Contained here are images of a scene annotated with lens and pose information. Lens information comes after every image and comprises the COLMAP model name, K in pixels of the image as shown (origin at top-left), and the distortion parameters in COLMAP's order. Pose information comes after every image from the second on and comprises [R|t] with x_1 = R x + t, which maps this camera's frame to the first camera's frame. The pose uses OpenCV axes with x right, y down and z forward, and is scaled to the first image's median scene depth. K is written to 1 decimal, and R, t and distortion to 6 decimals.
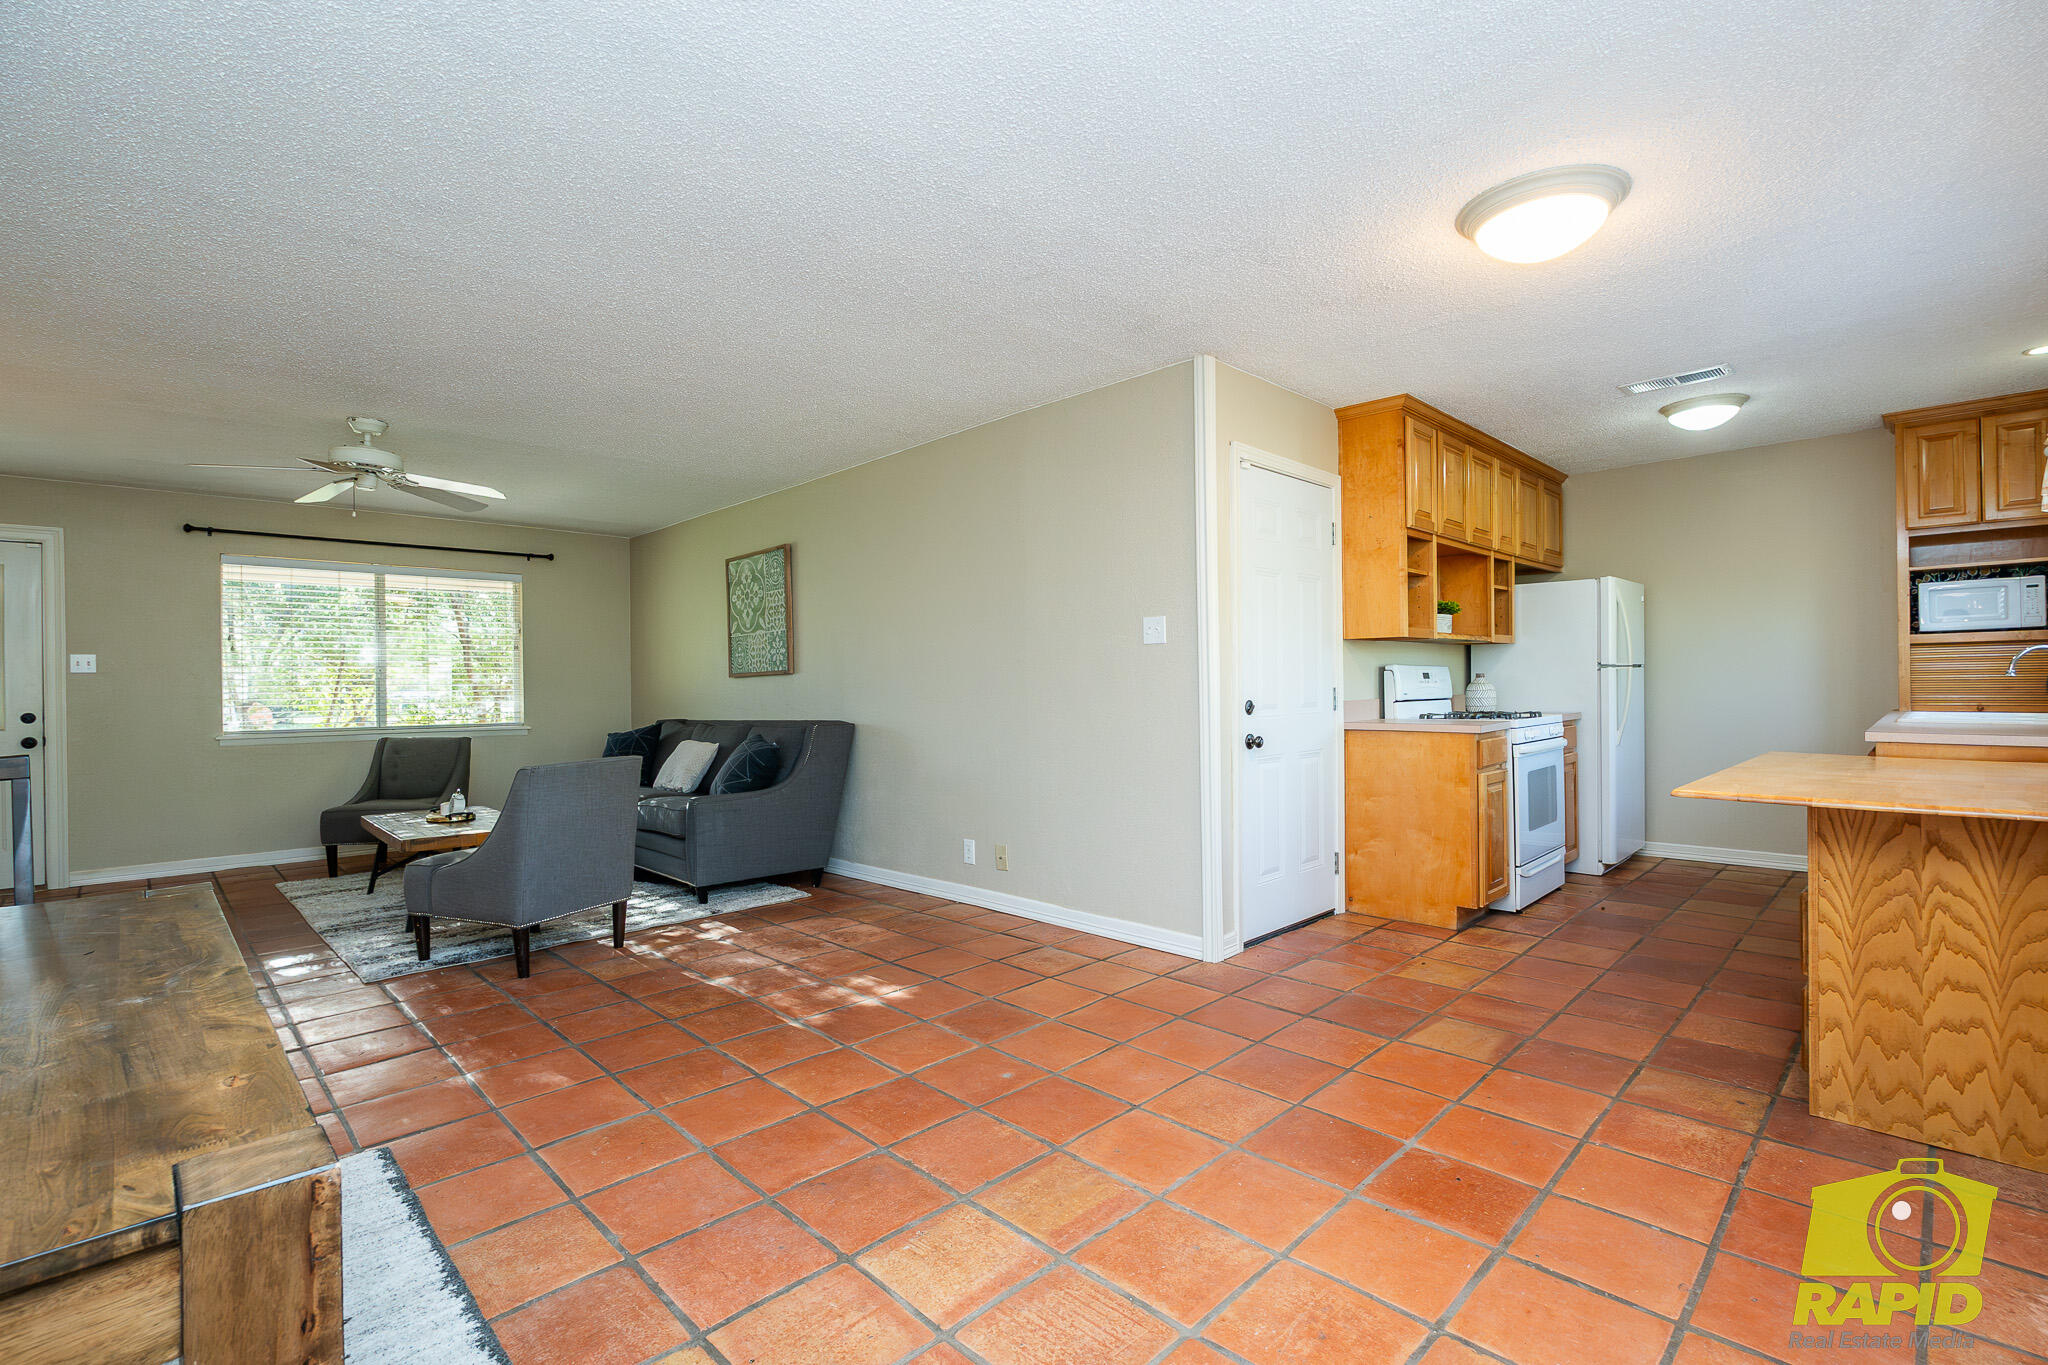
lens RADIAL K [[925.9, 0, 1028.8], [0, 925.9, 681.6], [0, 0, 1]] dist [-0.013727, 0.000566]
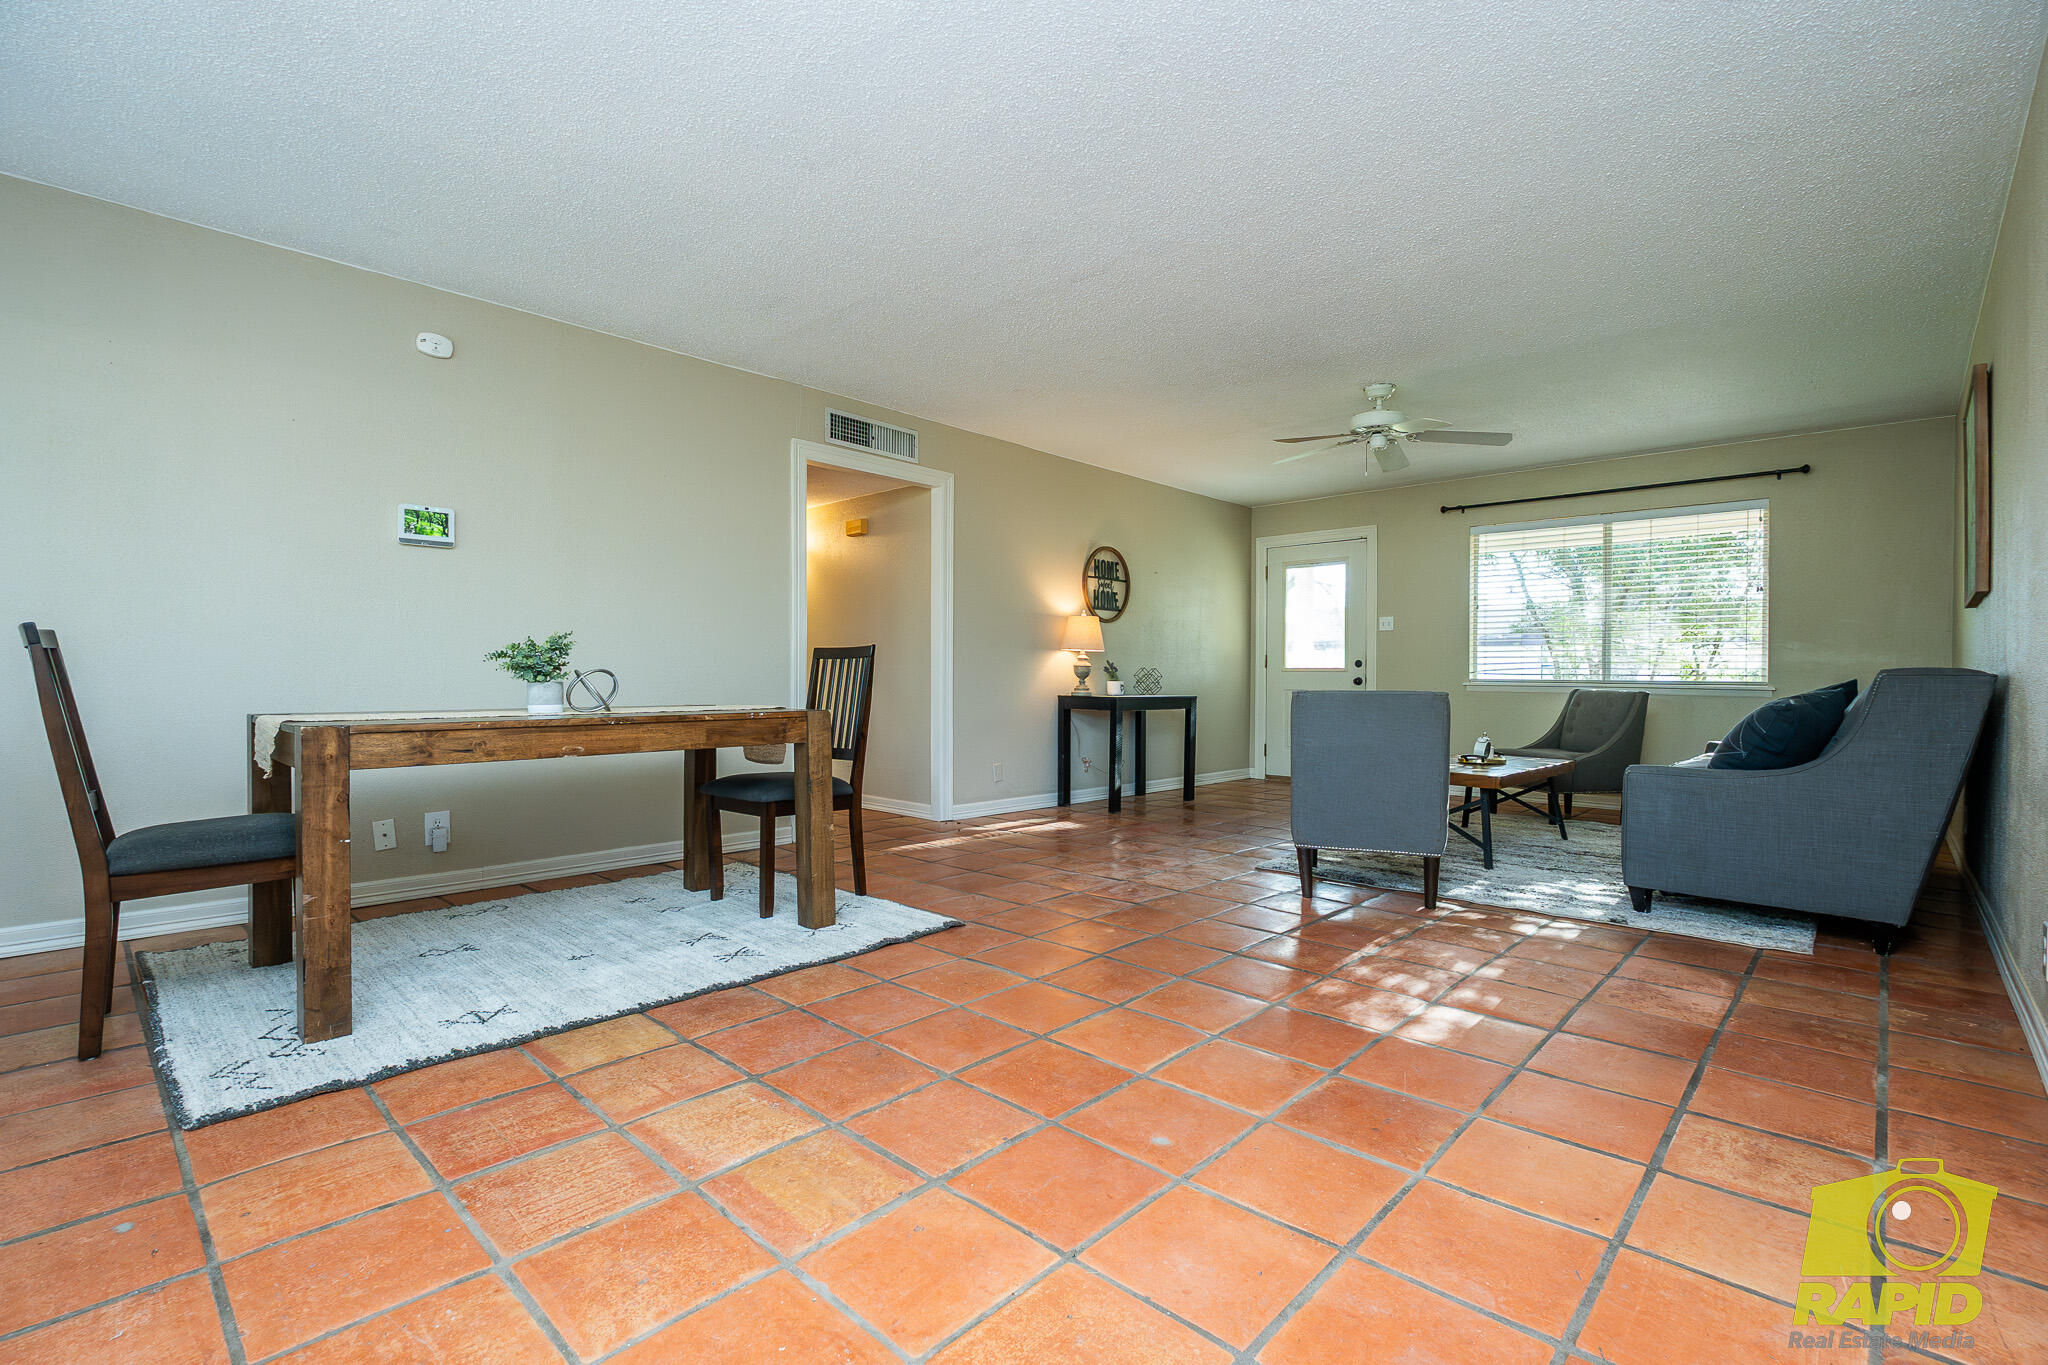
lens RADIAL K [[925.9, 0, 1028.8], [0, 925.9, 681.6], [0, 0, 1]] dist [-0.013727, 0.000566]
pose [[0.036710, 0.020076, -0.999124, 0.298034], [-0.004328, 0.999792, 0.019931, 0.039899], [0.999317, 0.003592, 0.036790, 0.417350]]
